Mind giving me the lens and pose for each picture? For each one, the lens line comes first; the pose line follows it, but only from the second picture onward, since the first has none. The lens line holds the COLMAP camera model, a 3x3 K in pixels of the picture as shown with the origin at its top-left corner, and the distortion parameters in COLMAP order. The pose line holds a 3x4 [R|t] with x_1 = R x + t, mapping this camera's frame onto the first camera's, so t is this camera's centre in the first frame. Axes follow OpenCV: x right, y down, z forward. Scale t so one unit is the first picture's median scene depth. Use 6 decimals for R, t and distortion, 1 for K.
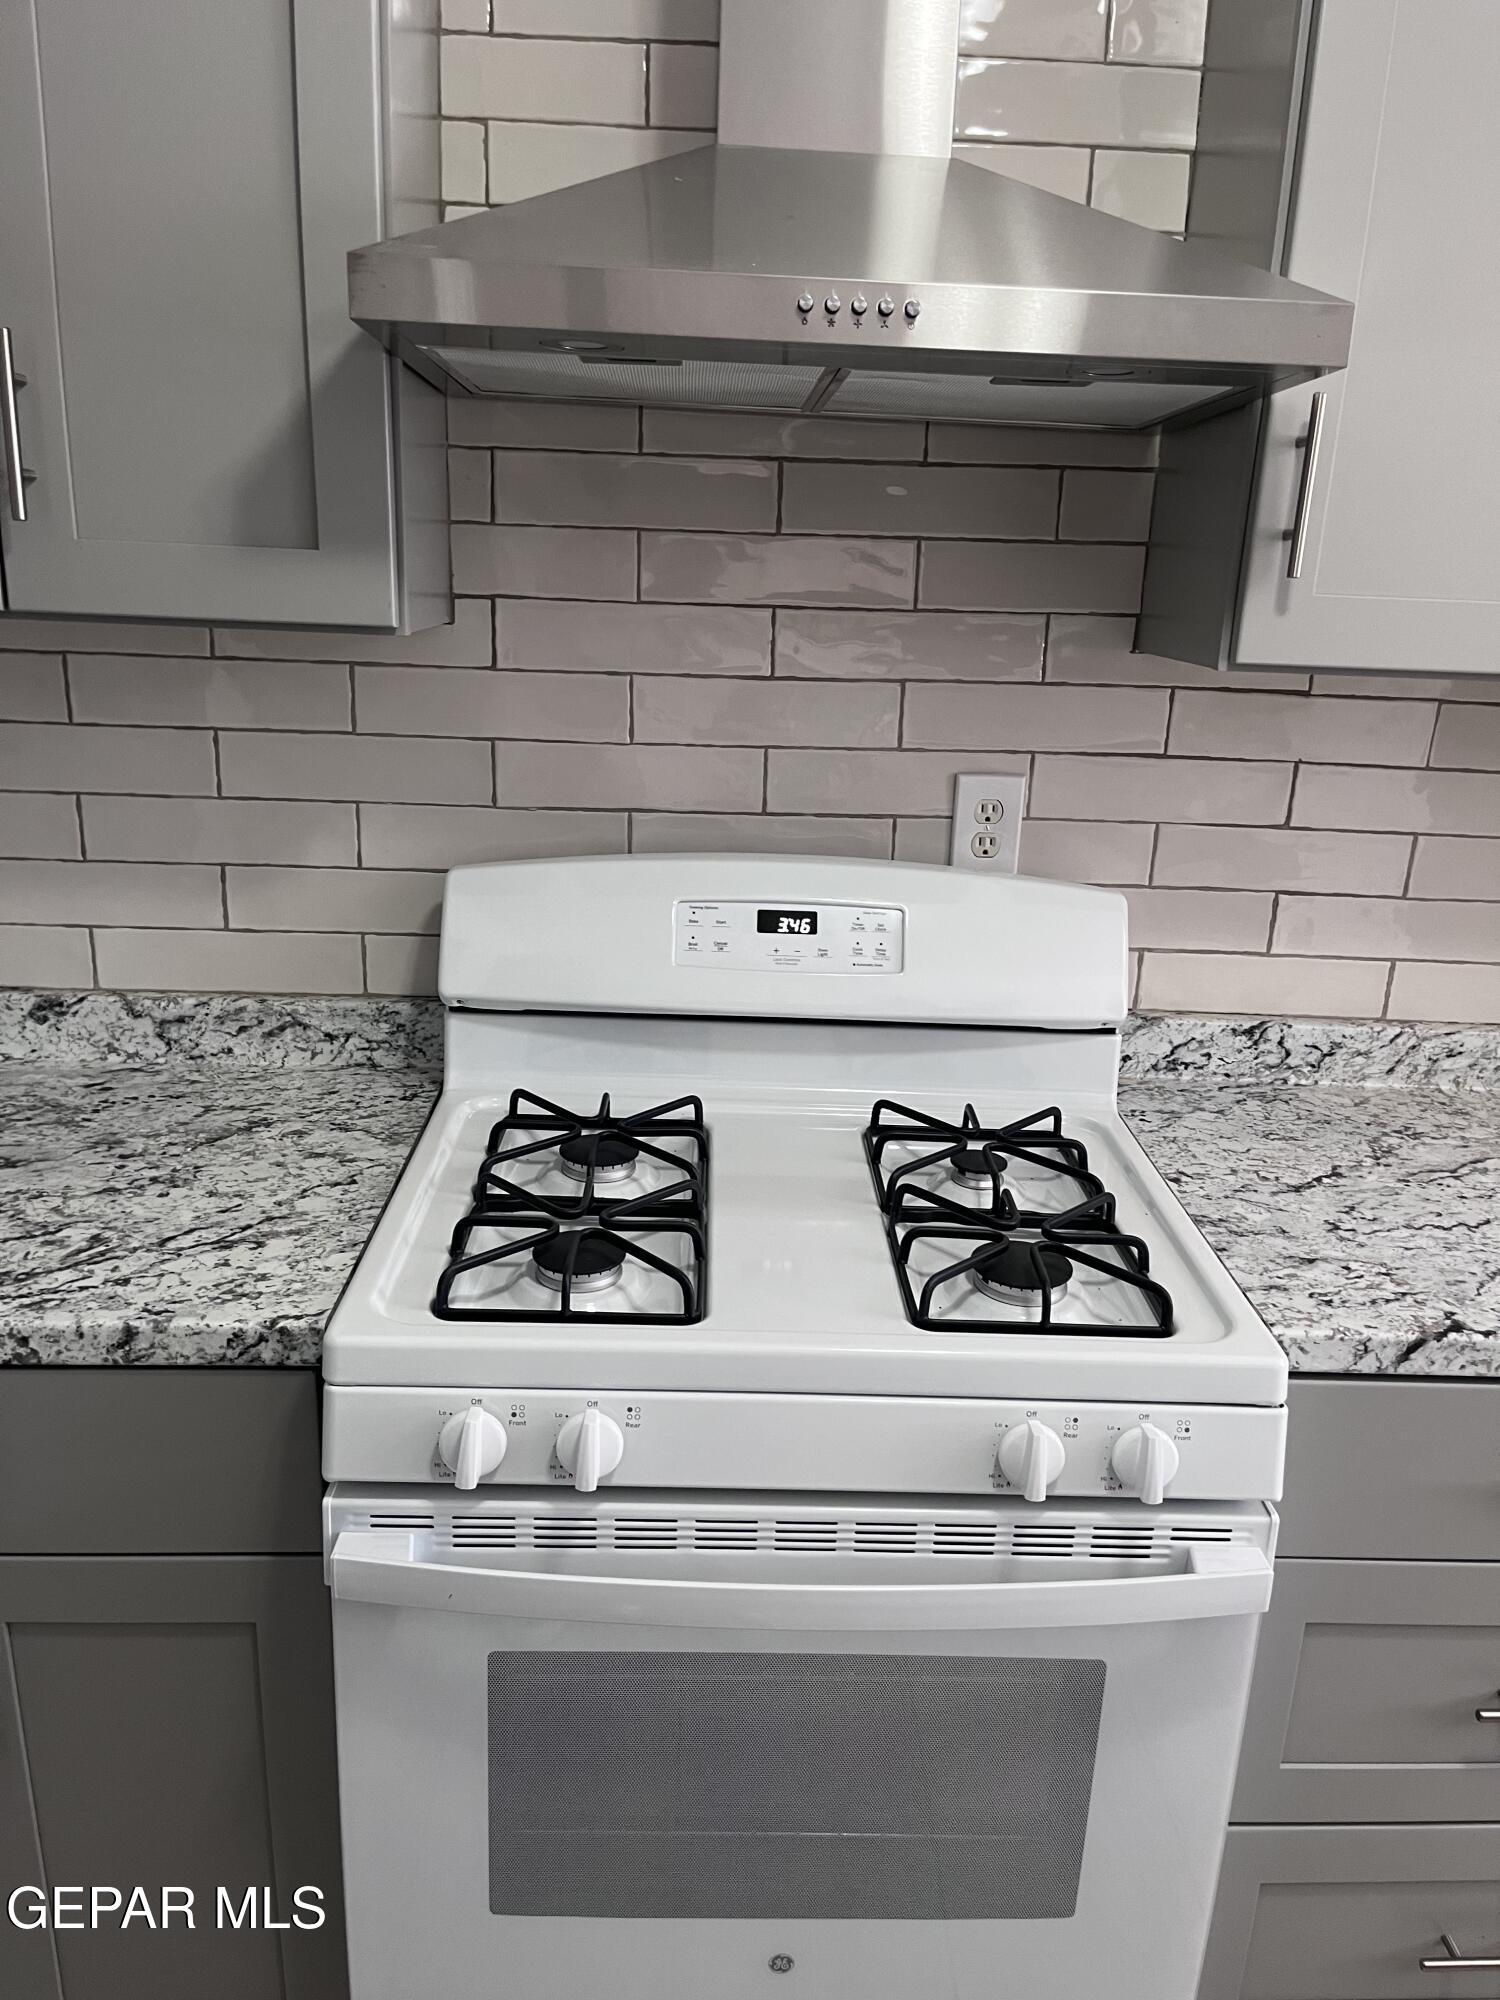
lens RADIAL K [[1511.7, 0, 745.4], [0, 1511.7, 1002.5], [0, 0, 1]] dist [0.024212, 0.003223]
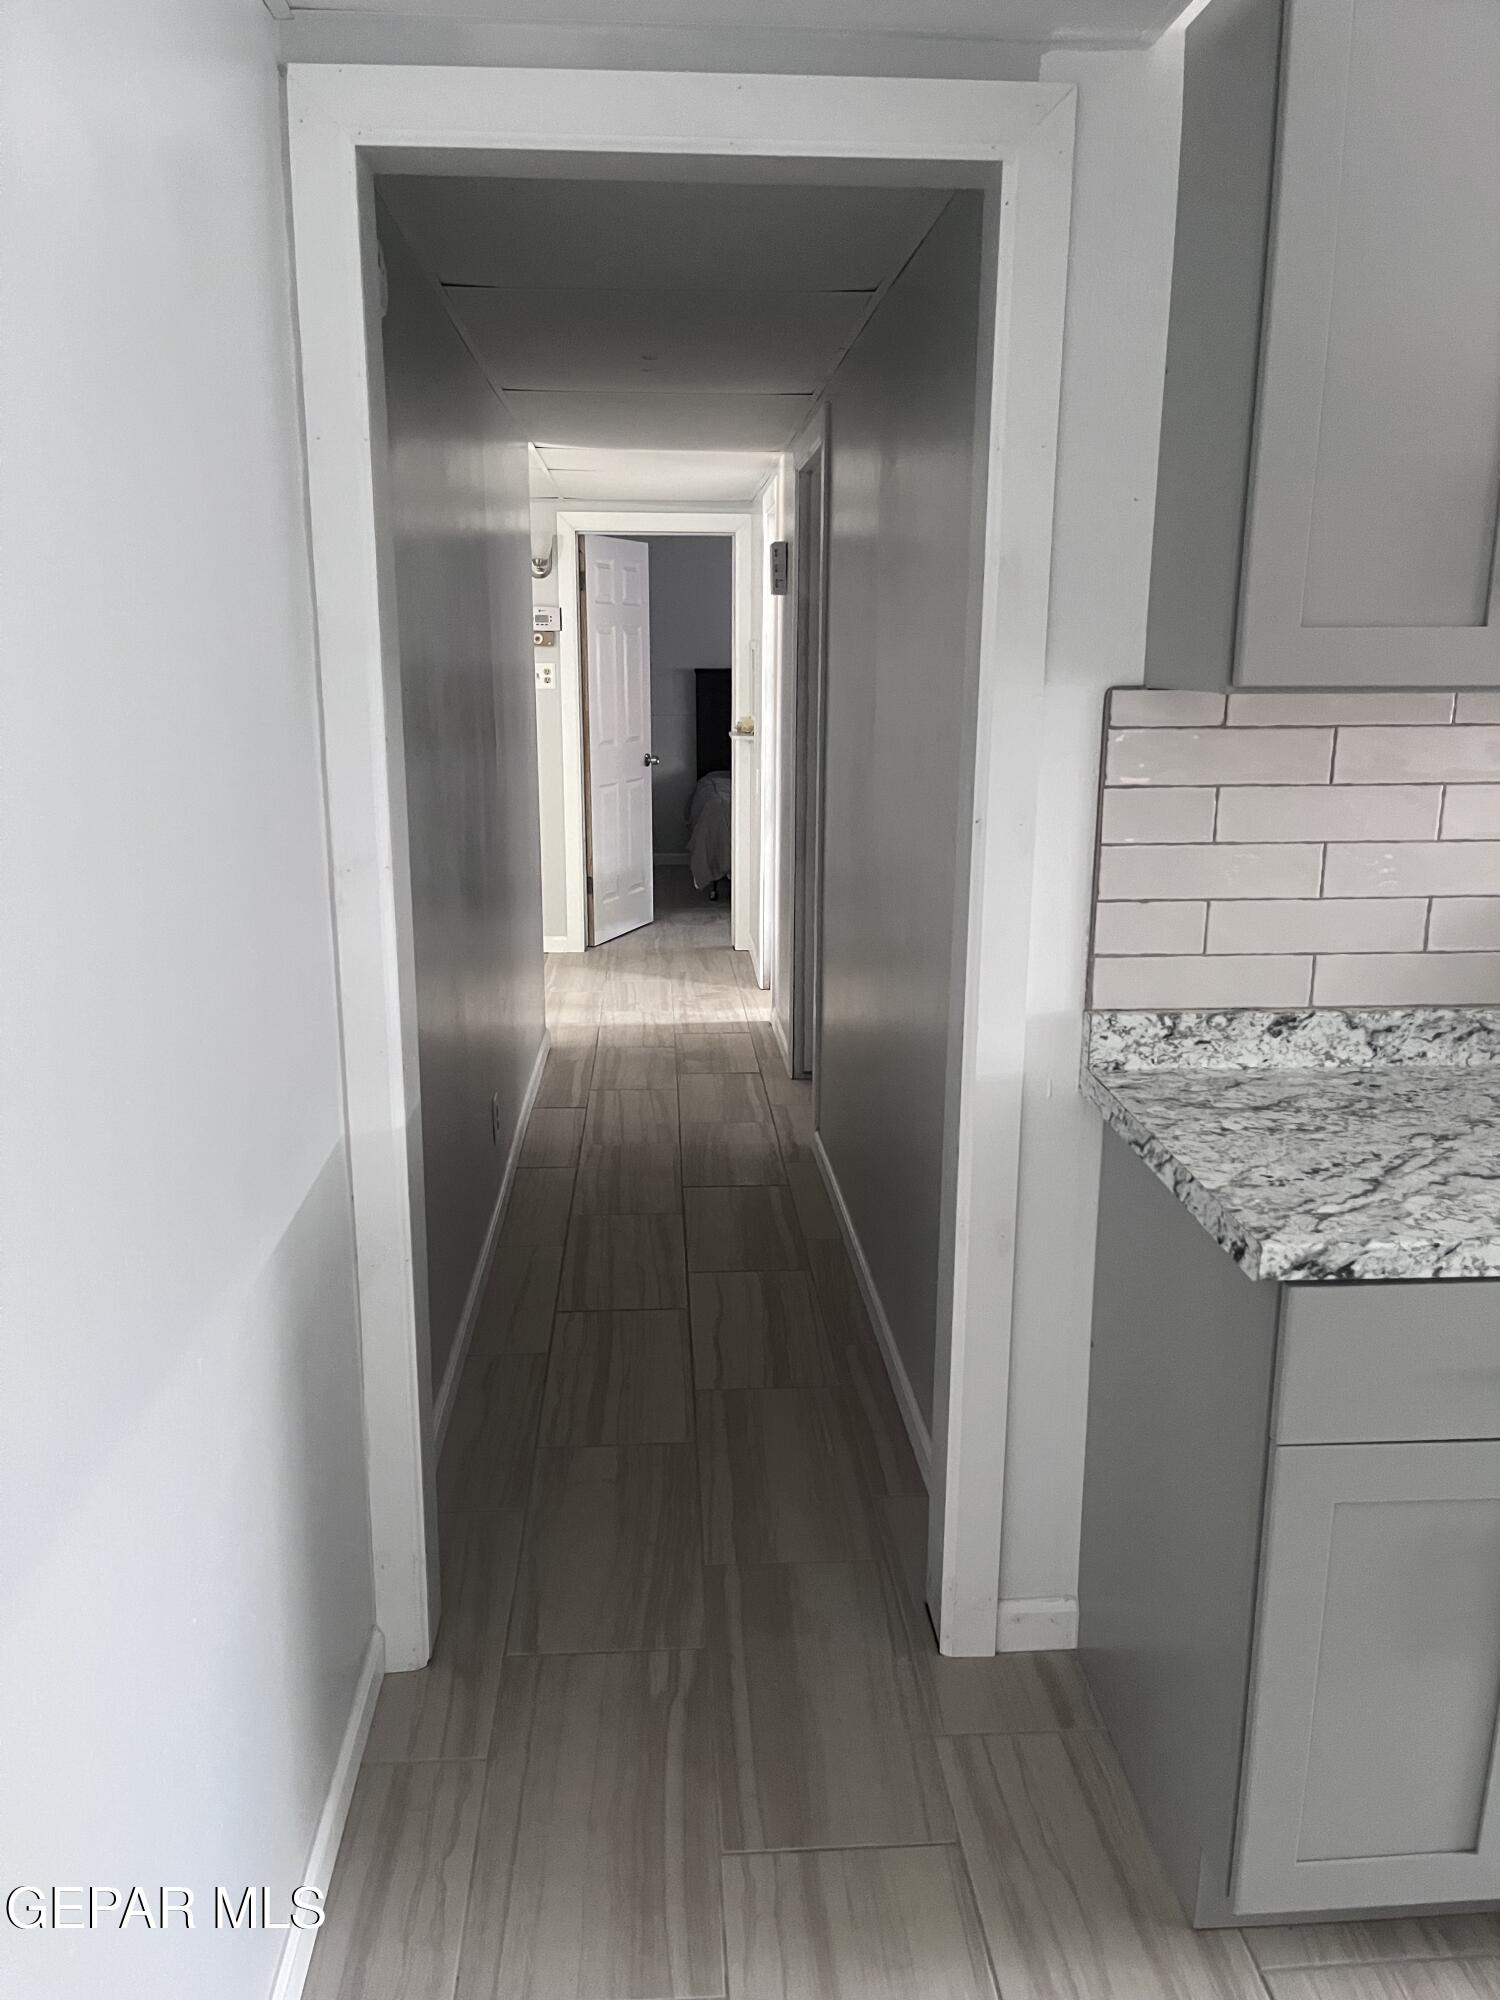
lens RADIAL K [[1511.7, 0, 742.3], [0, 1511.7, 988.6], [0, 0, 1]] dist [0.024212, 0.003223]
pose [[0.999119, -0.039630, 0.013823, -0.897611], [0.040387, 0.997401, -0.059667, 0.030175], [-0.011423, 0.060172, 0.998123, -0.193064]]
